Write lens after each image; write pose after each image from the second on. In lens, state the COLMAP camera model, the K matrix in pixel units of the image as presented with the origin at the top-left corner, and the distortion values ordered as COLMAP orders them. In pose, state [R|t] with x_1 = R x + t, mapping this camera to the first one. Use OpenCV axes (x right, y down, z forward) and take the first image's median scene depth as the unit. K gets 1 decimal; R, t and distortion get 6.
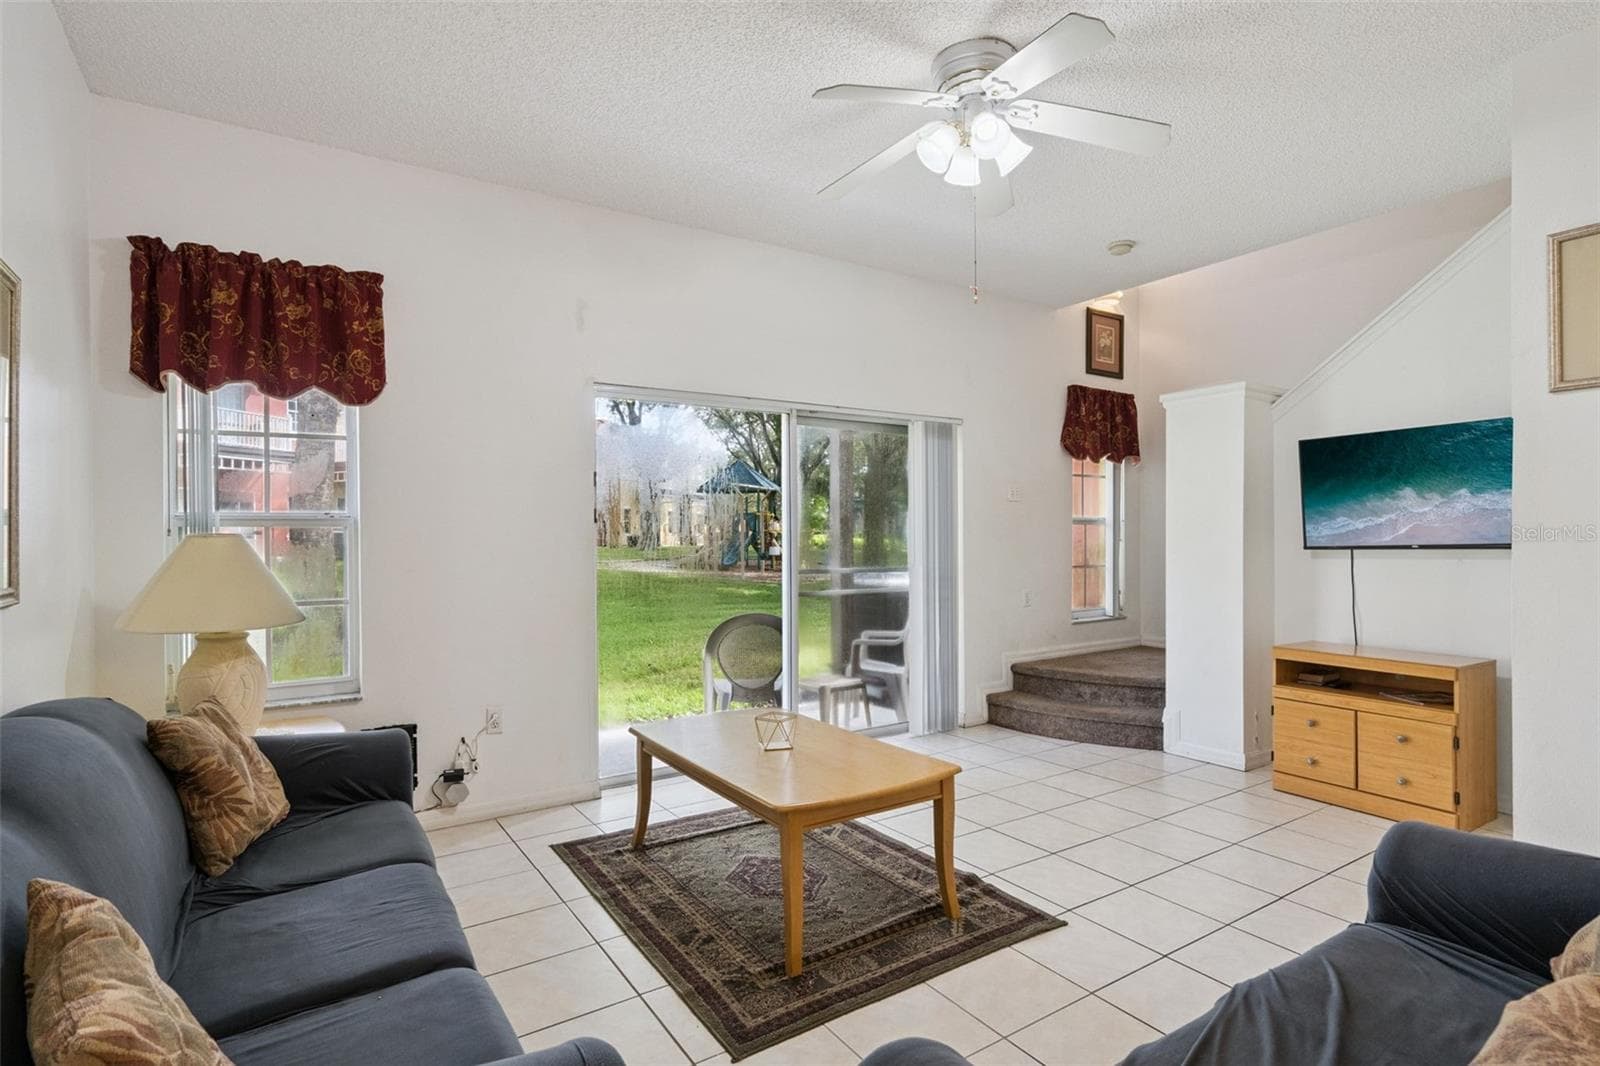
lens RADIAL K [[807.8, 0, 804.3], [0, 807.8, 539.9], [0, 0, 1]] dist [0.003547, 0.001657]
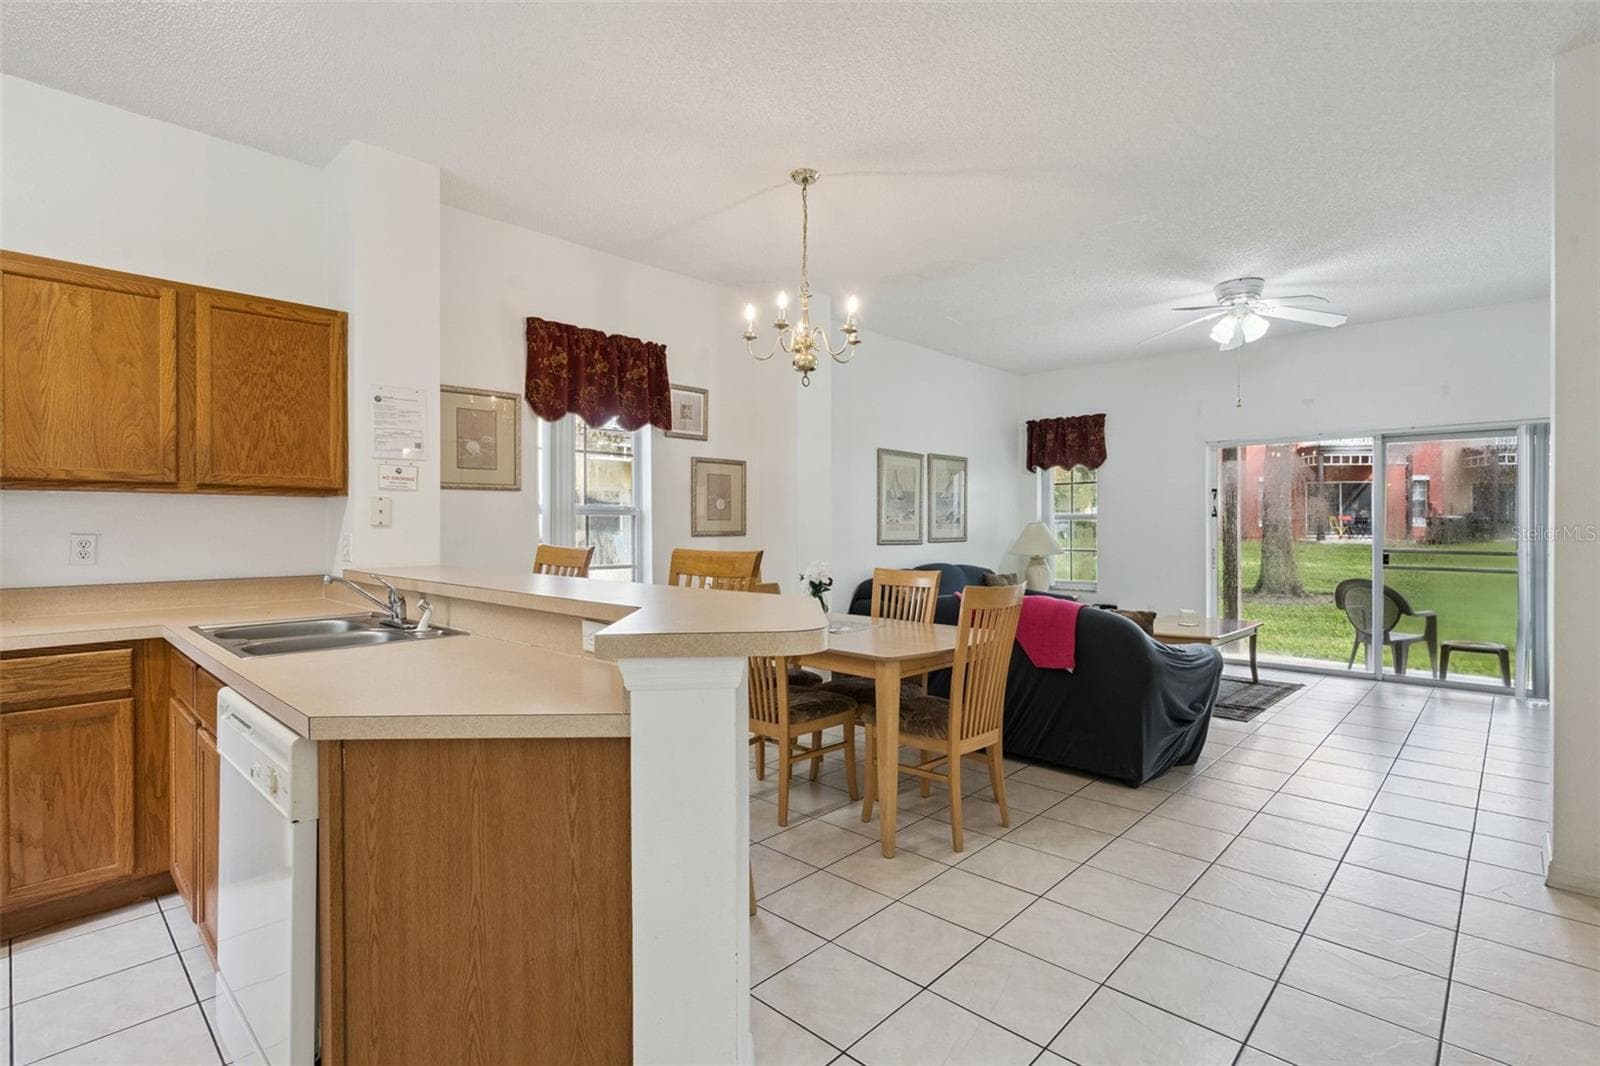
lens RADIAL K [[762.0, 0, 799.8], [0, 762.0, 526.6], [0, 0, 1]] dist [-0.001653, 0.001892]
pose [[0.230299, 0.008251, -0.973085, 1.447082], [-0.005204, 0.999960, 0.007247, -0.007264], [0.973106, 0.003395, 0.230332, -0.378190]]
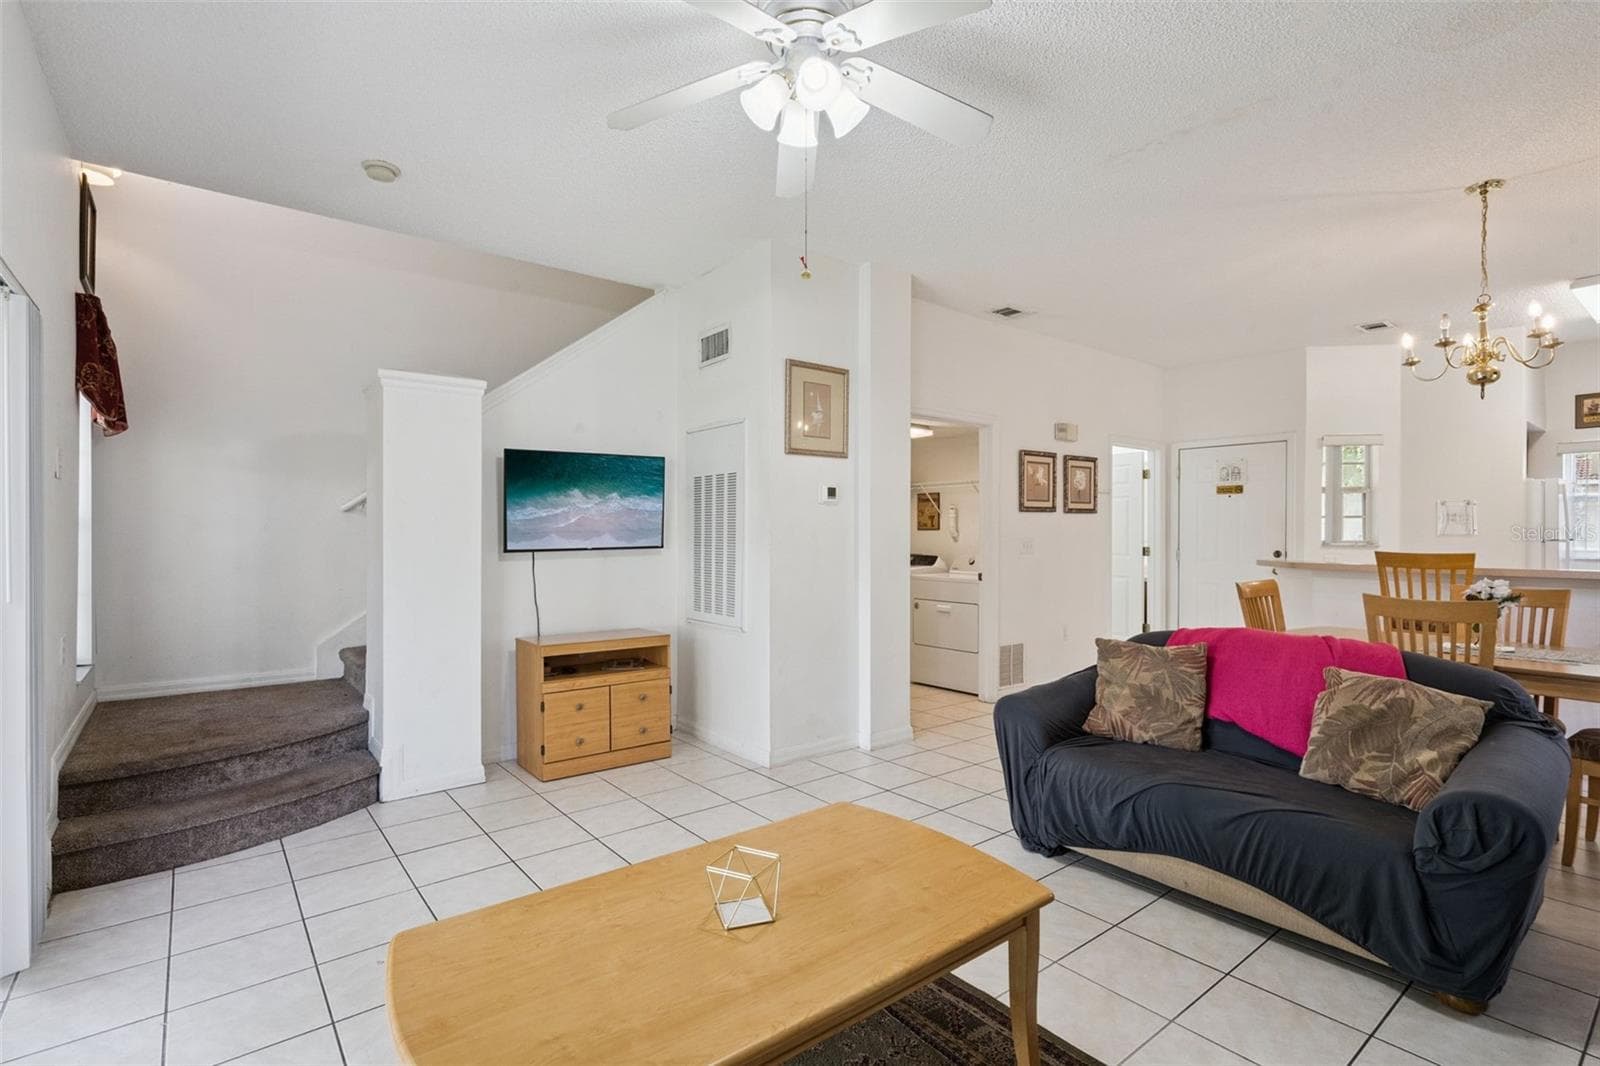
lens RADIAL K [[762.0, 0, 812.7], [0, 762.0, 536.2], [0, 0, 1]] dist [-0.001653, 0.001892]
pose [[-0.103350, 0.002247, 0.994643, -0.497771], [0.004572, 0.999988, -0.001784, -0.006728], [-0.994635, 0.004363, -0.103359, 0.868001]]
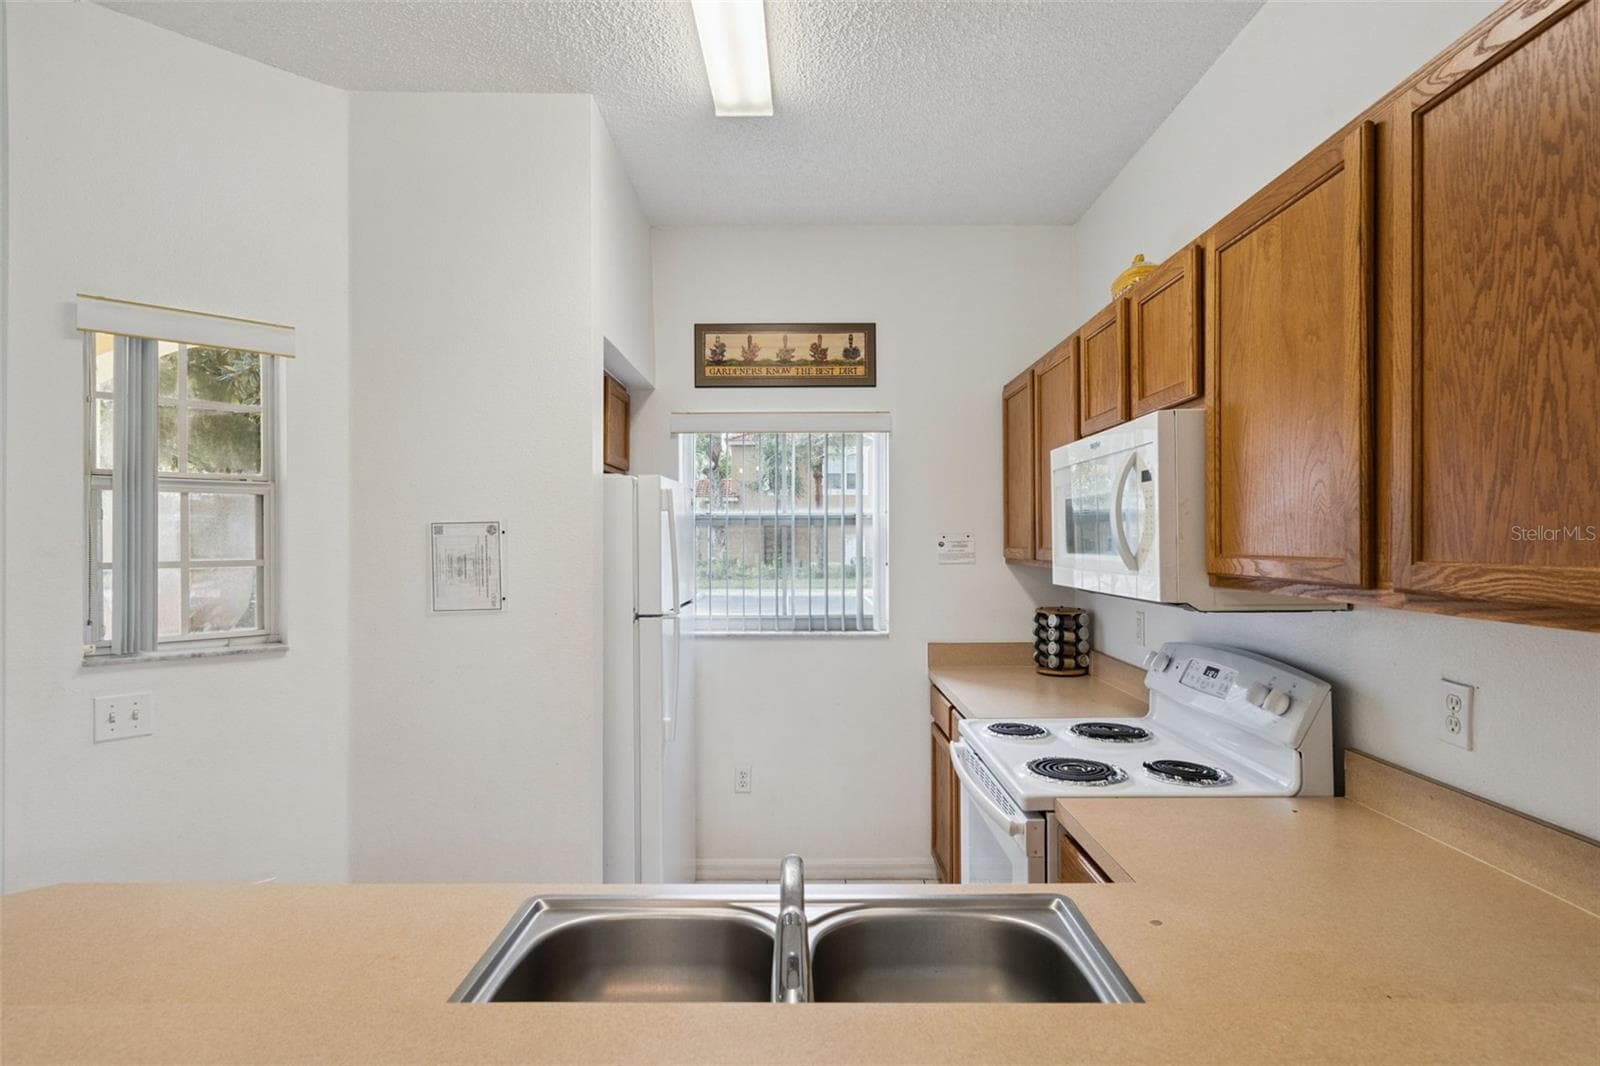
lens RADIAL K [[807.8, 0, 805.8], [0, 807.8, 537.7], [0, 0, 1]] dist [0.003547, 0.001657]
pose [[-0.838140, 0.008890, 0.545382, 0.489424], [0.010903, 0.999940, 0.000457, -0.070794], [-0.545346, 0.006329, -0.838187, -0.400714]]
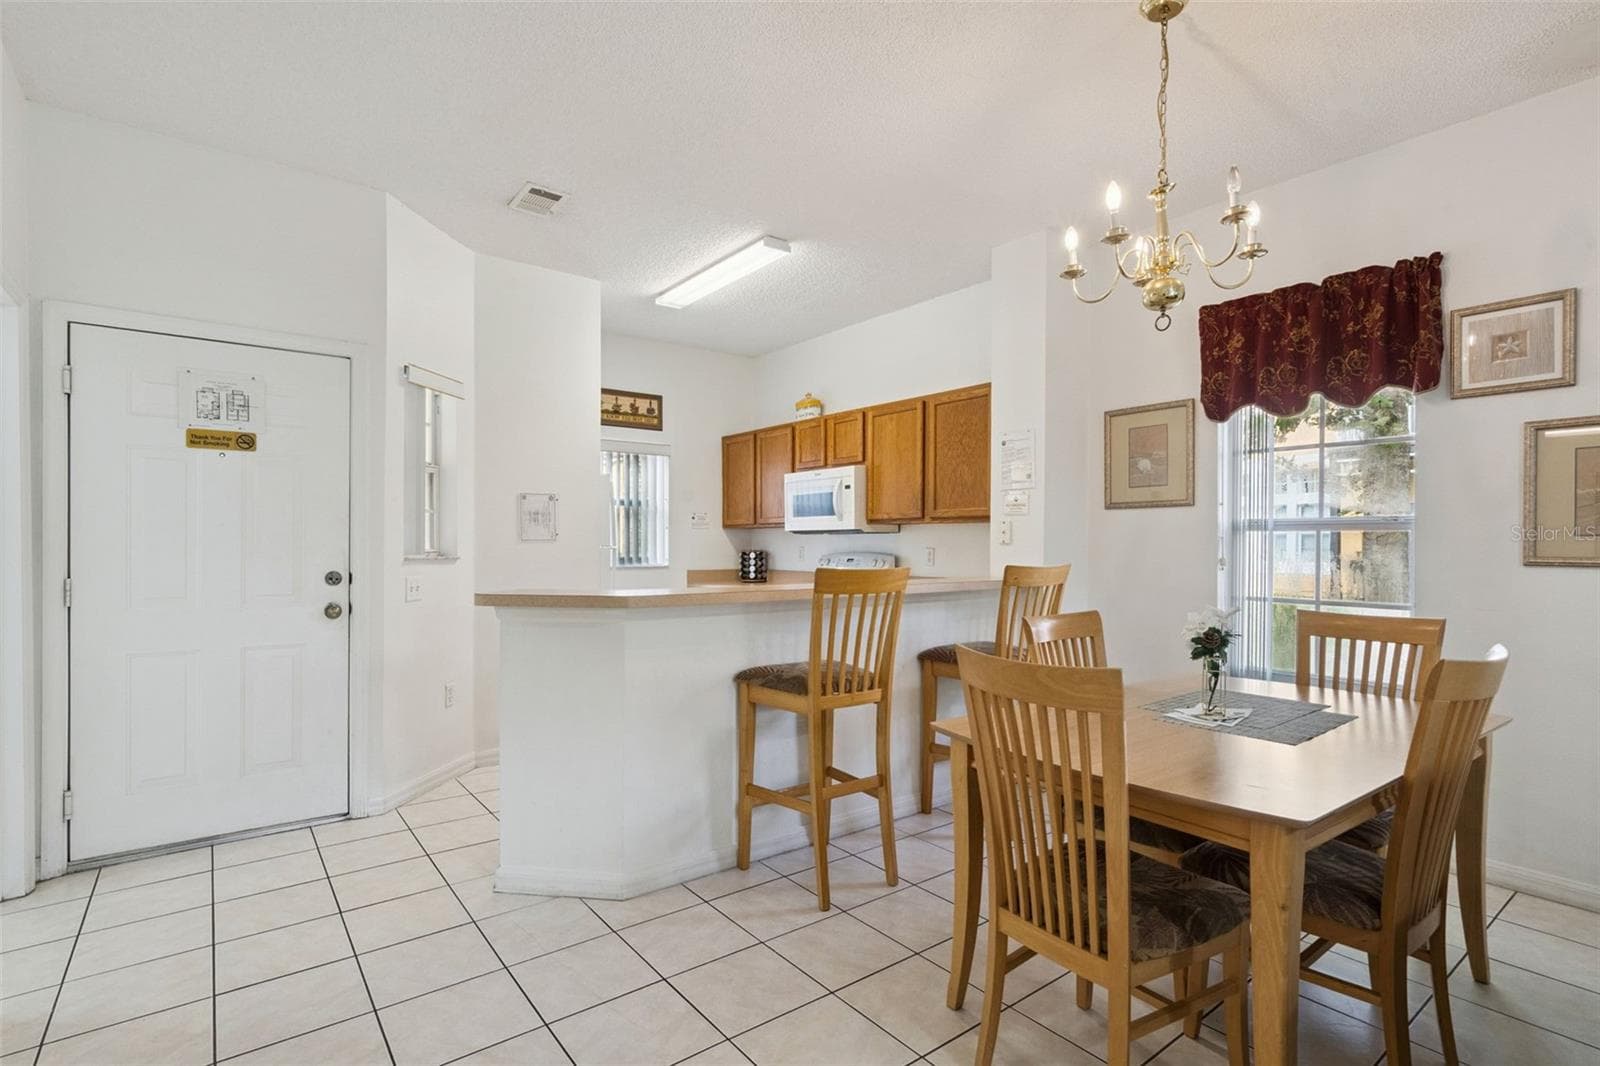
lens RADIAL K [[762.0, 0, 798.6], [0, 762.0, 551.3], [0, 0, 1]] dist [-0.001653, 0.001892]
pose [[-0.996701, 0.005539, -0.080967, 0.813417], [0.004139, 0.999839, 0.017454, -0.009100], [0.081051, 0.017061, -0.996564, 0.514310]]
